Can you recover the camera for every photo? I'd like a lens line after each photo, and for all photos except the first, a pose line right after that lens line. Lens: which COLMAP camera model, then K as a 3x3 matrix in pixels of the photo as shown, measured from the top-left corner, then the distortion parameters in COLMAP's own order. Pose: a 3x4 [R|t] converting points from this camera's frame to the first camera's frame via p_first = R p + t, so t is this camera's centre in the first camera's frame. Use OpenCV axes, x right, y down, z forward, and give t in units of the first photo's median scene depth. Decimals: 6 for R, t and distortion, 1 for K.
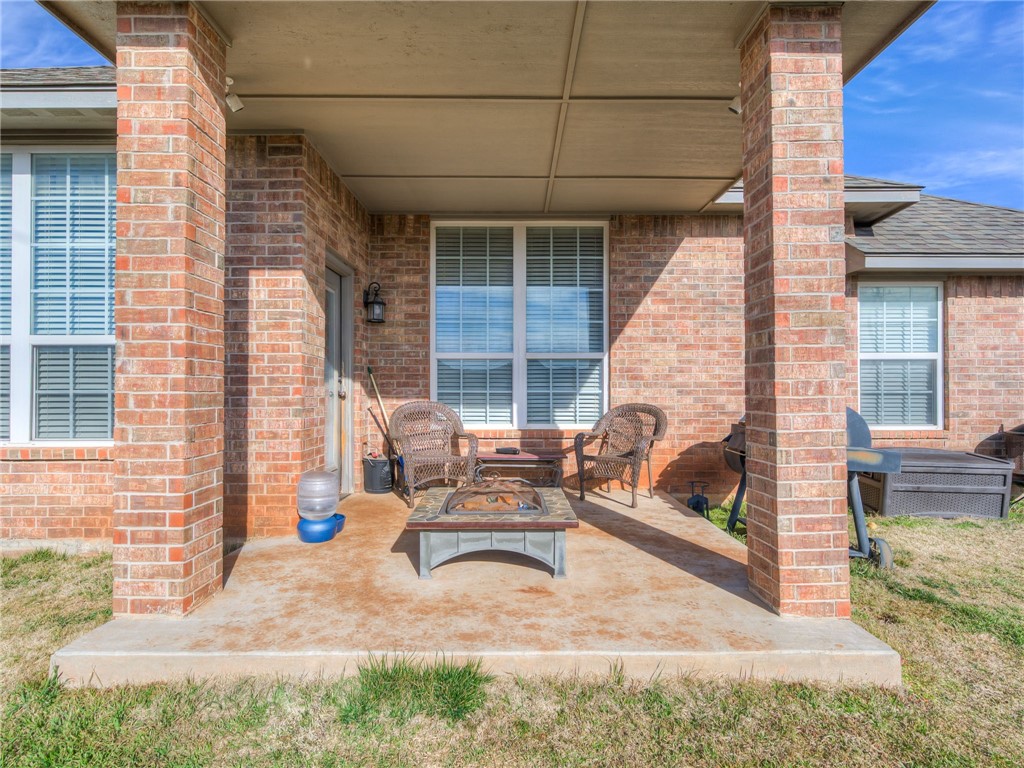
lens RADIAL K [[544.8, 0, 511.8], [0, 544.8, 379.2], [0, 0, 1]] dist [-0.002069, -0.007159]
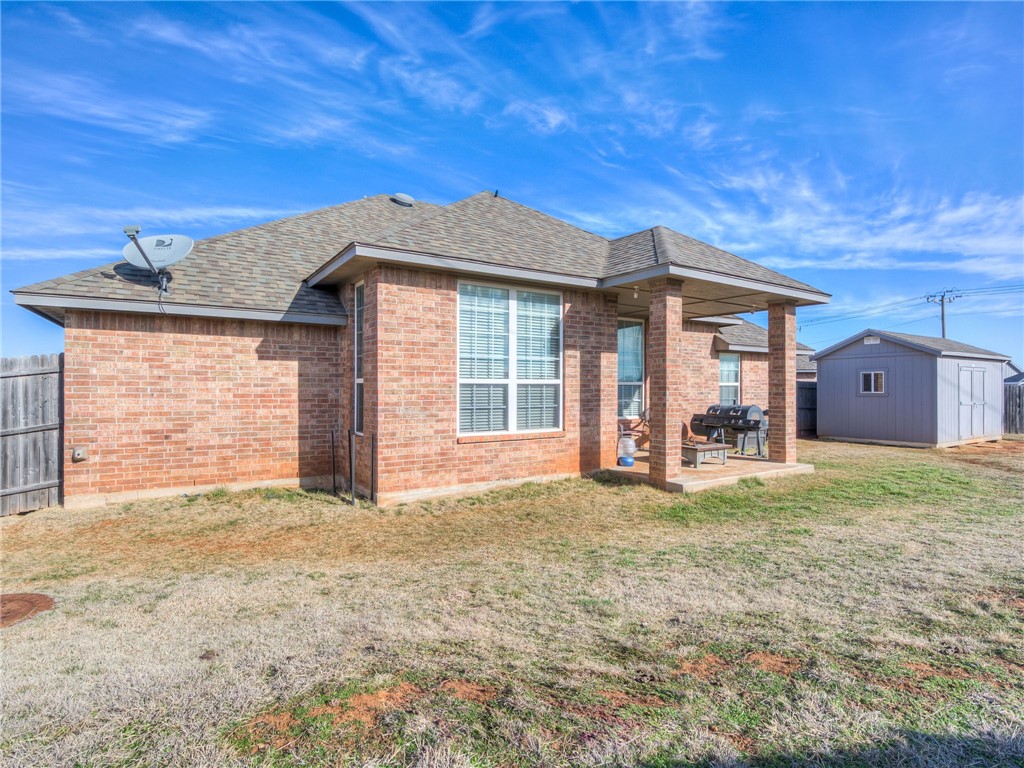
lens RADIAL K [[544.8, 0, 504.1], [0, 544.8, 390.9], [0, 0, 1]] dist [-0.002069, -0.007159]
pose [[0.845168, -0.003157, 0.534491, -1.432576], [-0.000021, 0.999982, 0.005940, -0.028242], [-0.534500, -0.005031, 0.845153, -0.517093]]
